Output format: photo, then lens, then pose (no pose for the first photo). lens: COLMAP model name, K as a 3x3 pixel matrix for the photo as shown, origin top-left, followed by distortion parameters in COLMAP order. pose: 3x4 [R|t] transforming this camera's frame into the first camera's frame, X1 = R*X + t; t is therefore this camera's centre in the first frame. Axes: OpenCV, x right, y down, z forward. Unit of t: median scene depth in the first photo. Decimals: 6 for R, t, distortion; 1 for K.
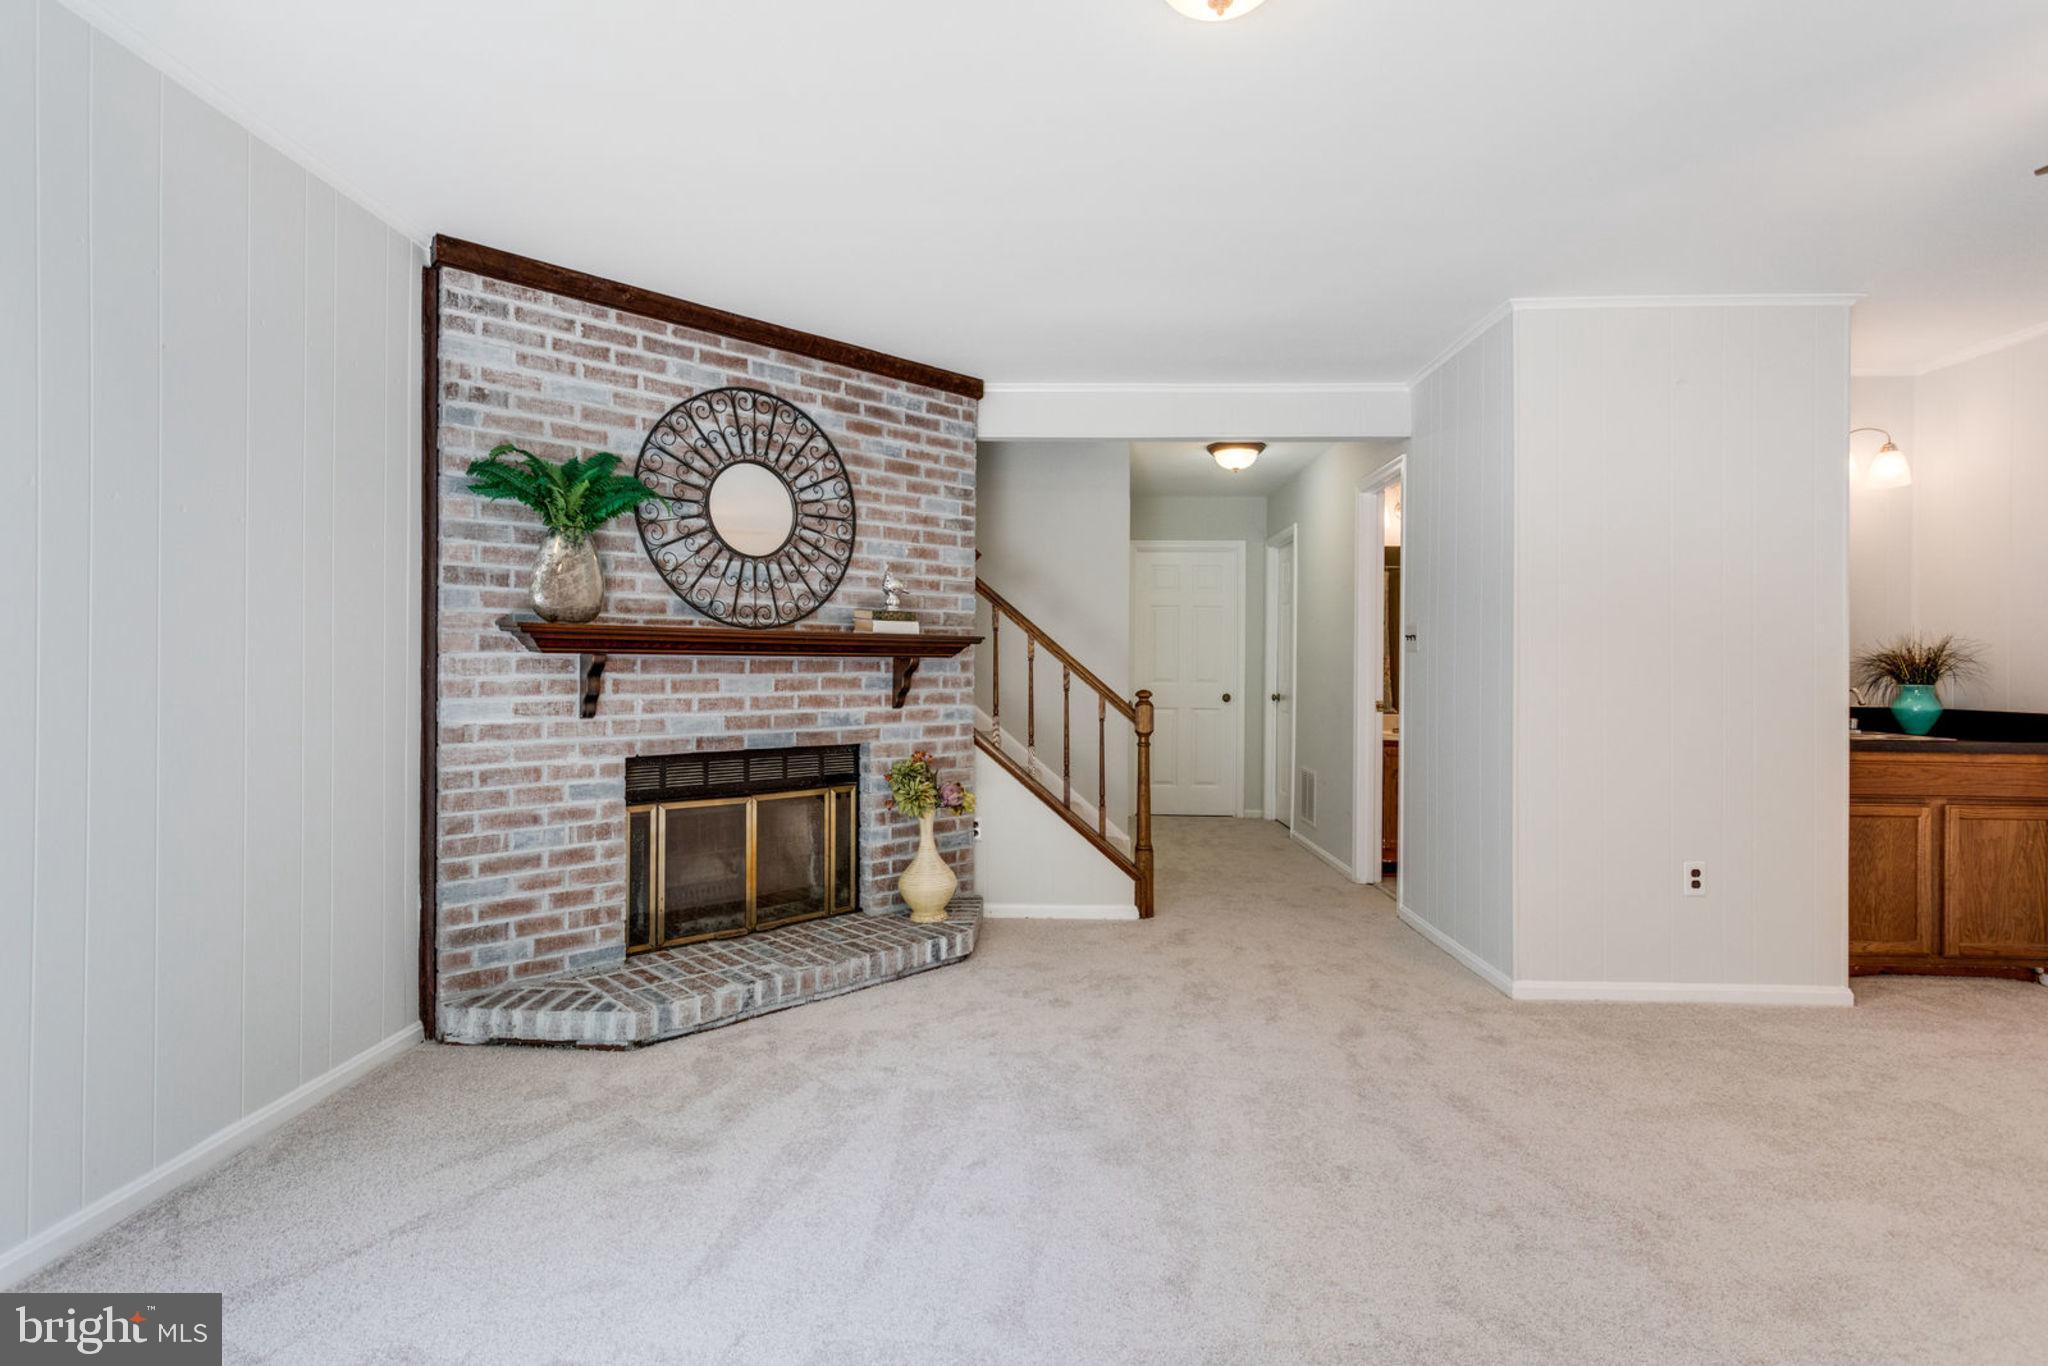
lens RADIAL K [[1027.8, 0, 1025.2], [0, 1027.8, 668.4], [0, 0, 1]] dist [0.000114, 0.000742]
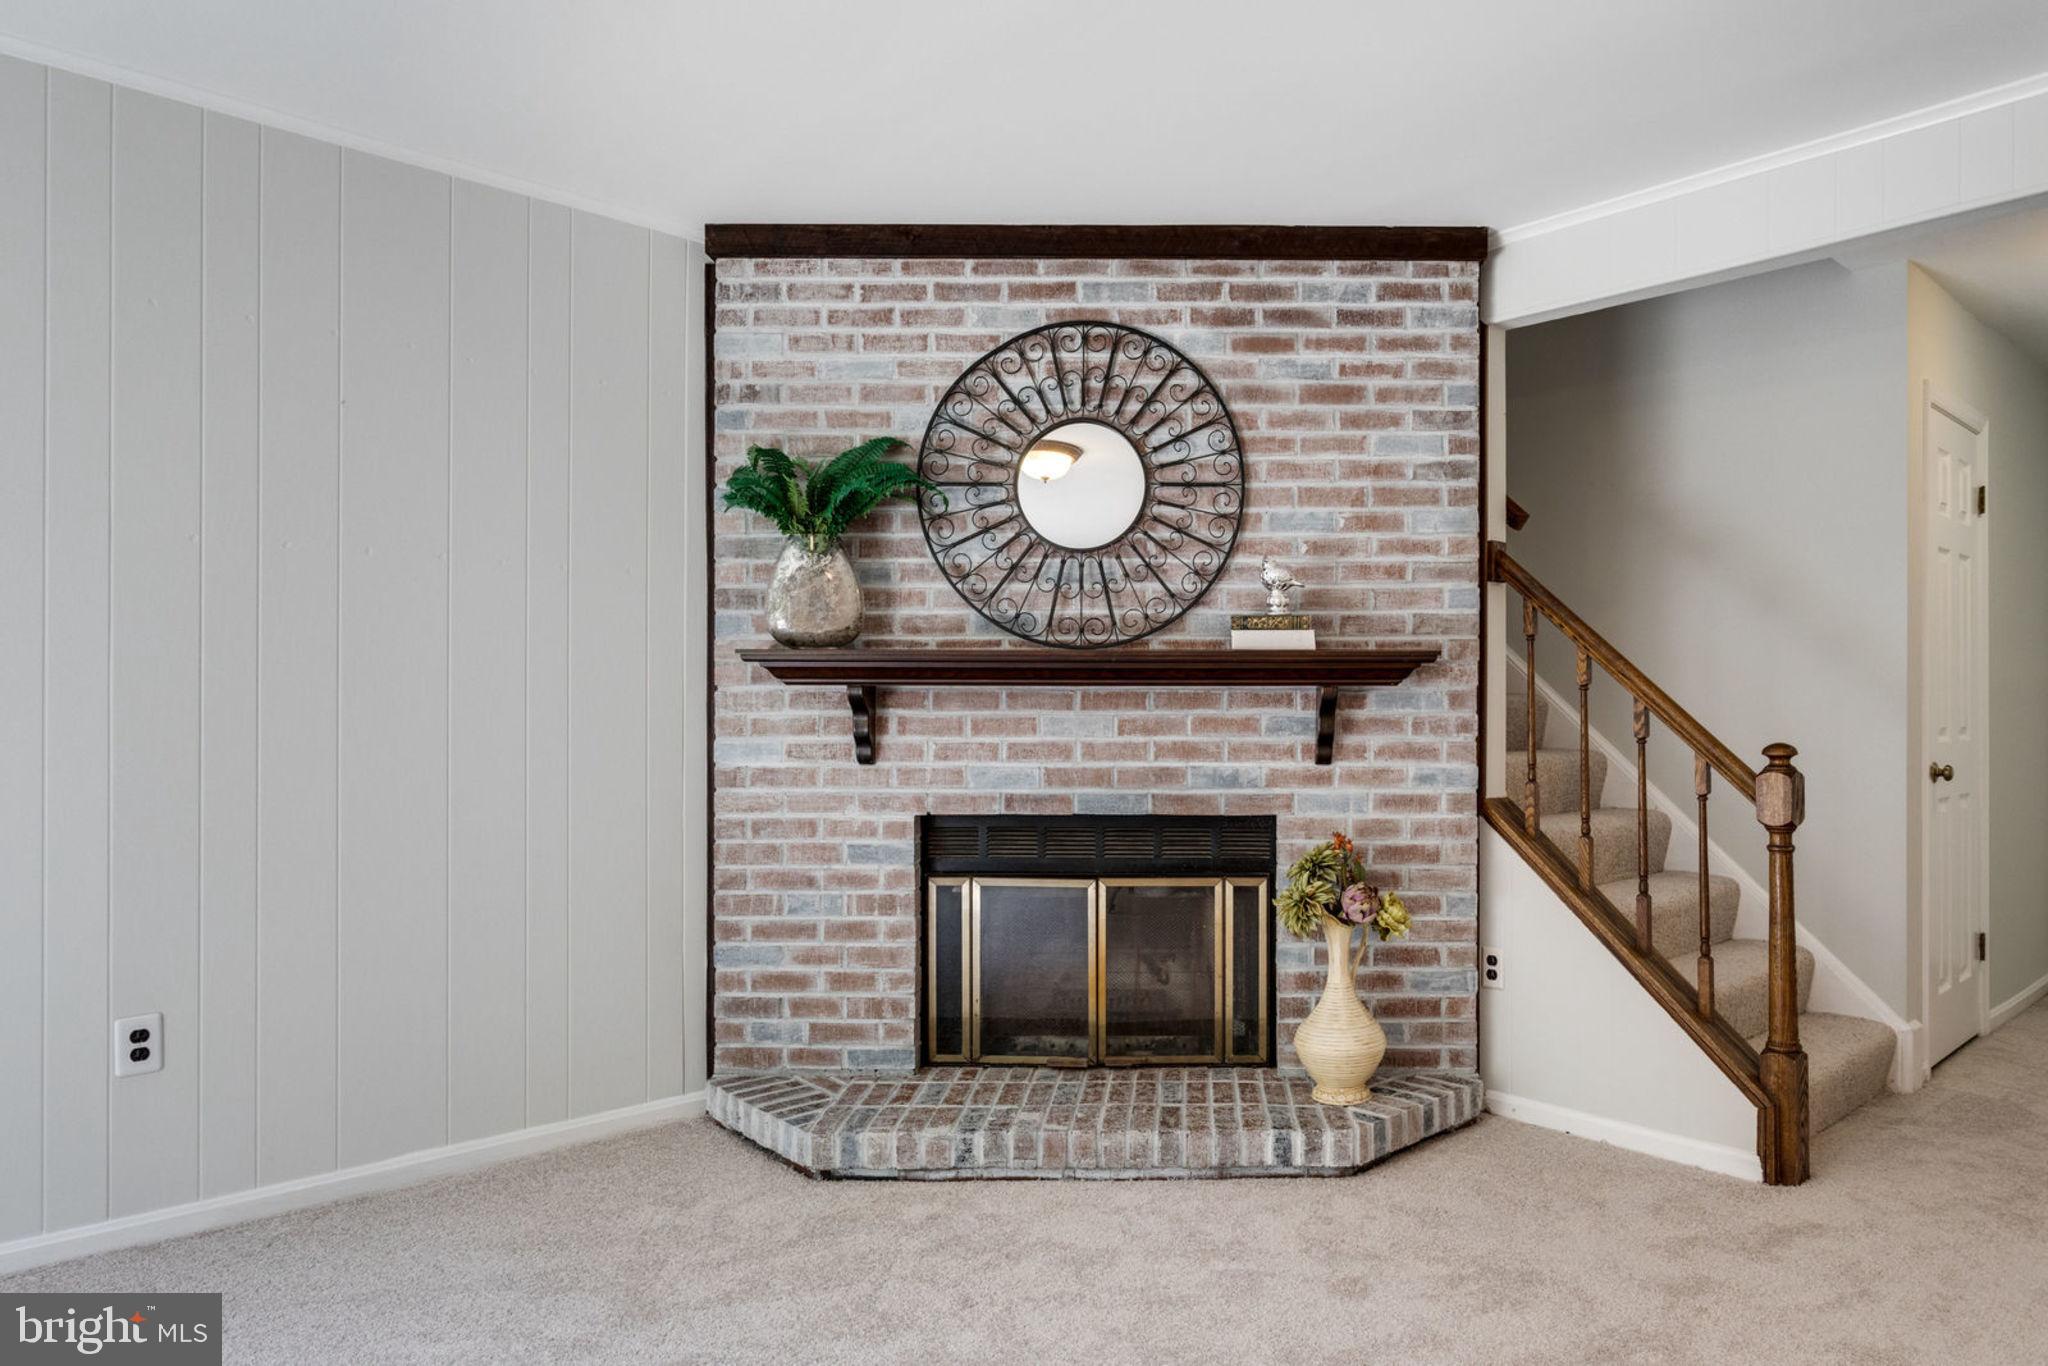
lens RADIAL K [[1313.4, 0, 1024.3], [0, 1313.4, 702.8], [0, 0, 1]] dist [-0.017779, 0.001938]
pose [[0.714631, -0.004518, -0.699487, 0.379375], [0.000056, 0.999980, -0.006402, 0.005912], [0.699501, 0.004536, 0.714617, 0.325828]]
